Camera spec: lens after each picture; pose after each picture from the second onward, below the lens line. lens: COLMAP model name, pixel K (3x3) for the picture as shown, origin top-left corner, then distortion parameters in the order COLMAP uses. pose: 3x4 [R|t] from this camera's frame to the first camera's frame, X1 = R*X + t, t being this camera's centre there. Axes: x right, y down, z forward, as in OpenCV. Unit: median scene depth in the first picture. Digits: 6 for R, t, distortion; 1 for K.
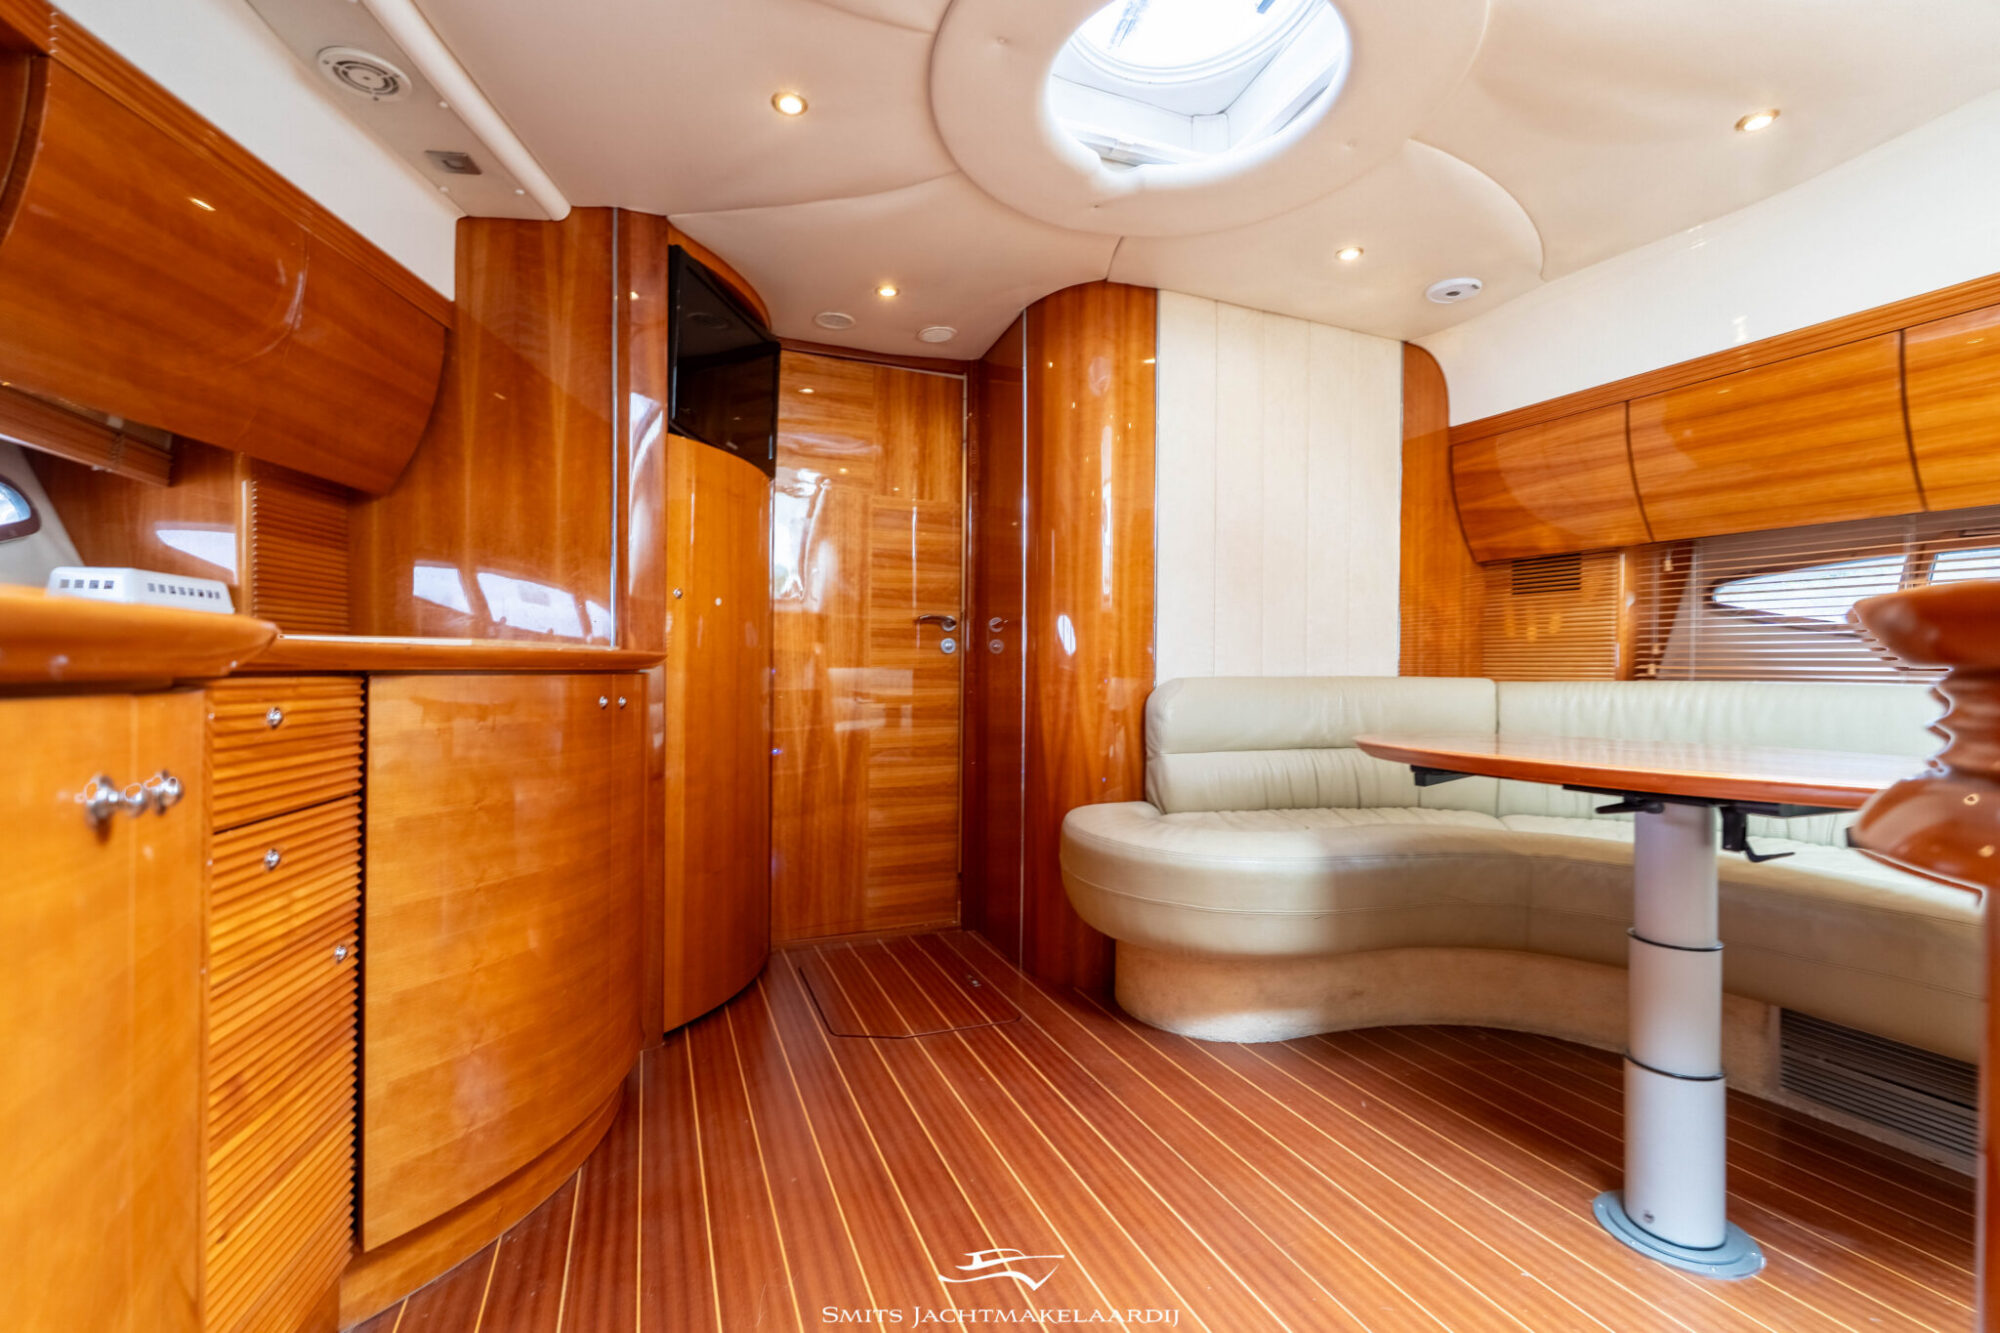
lens RADIAL K [[878.7, 0, 999.9], [0, 878.7, 667.1], [0, 0, 1]] dist [-0.002649, 0.000087]
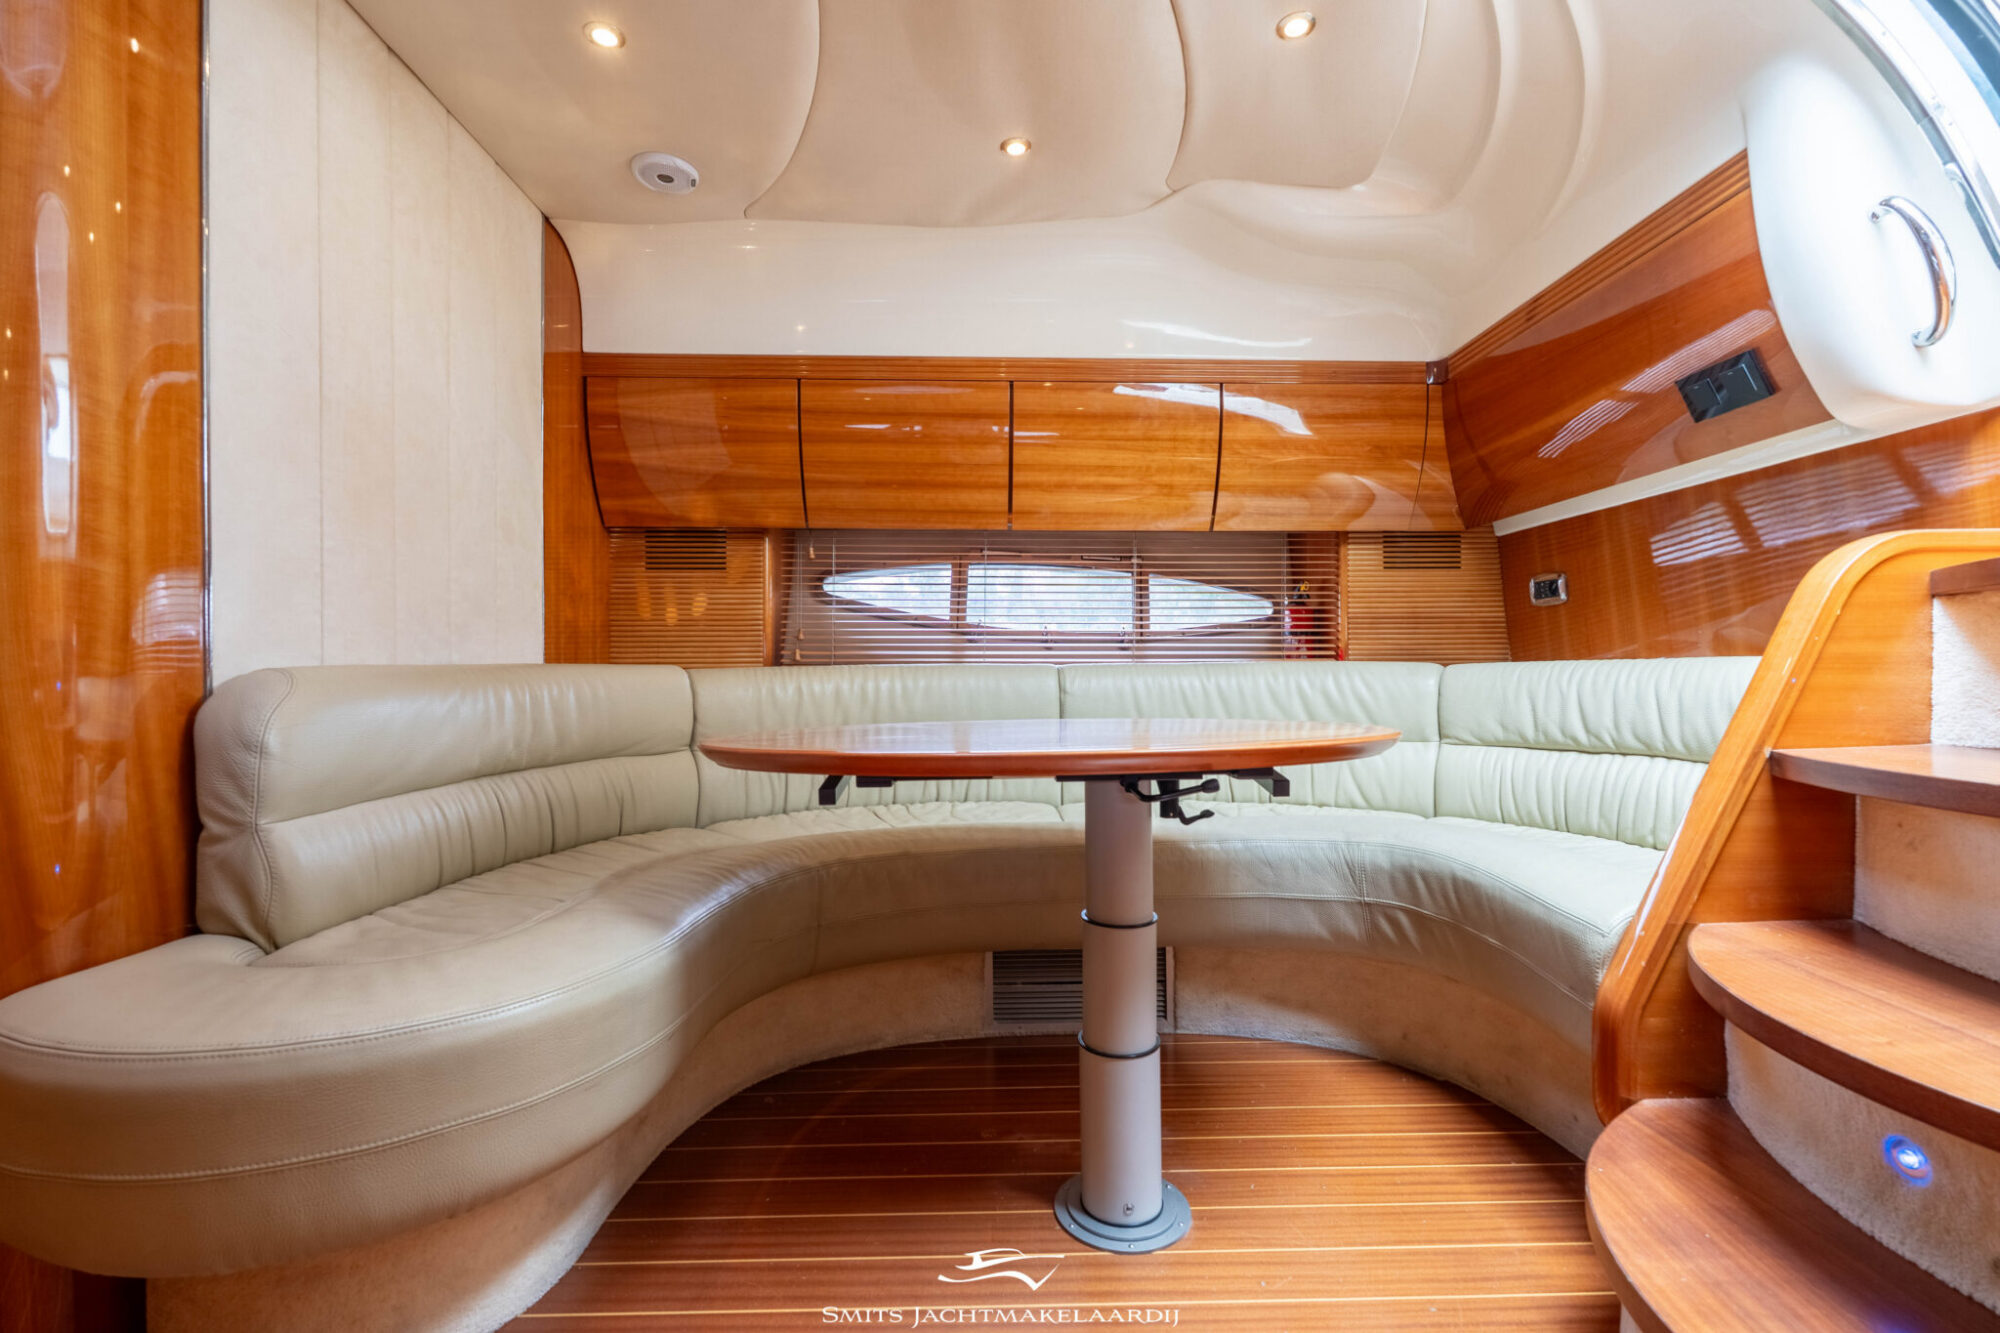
lens RADIAL K [[878.7, 0, 999.9], [0, 878.7, 667.1], [0, 0, 1]] dist [-0.002649, 0.000087]
pose [[0.354684, -0.009874, 0.934934, -0.130889], [0.006227, 0.999947, 0.008198, 0.011101], [-0.934965, 0.002915, 0.354727, 0.483722]]
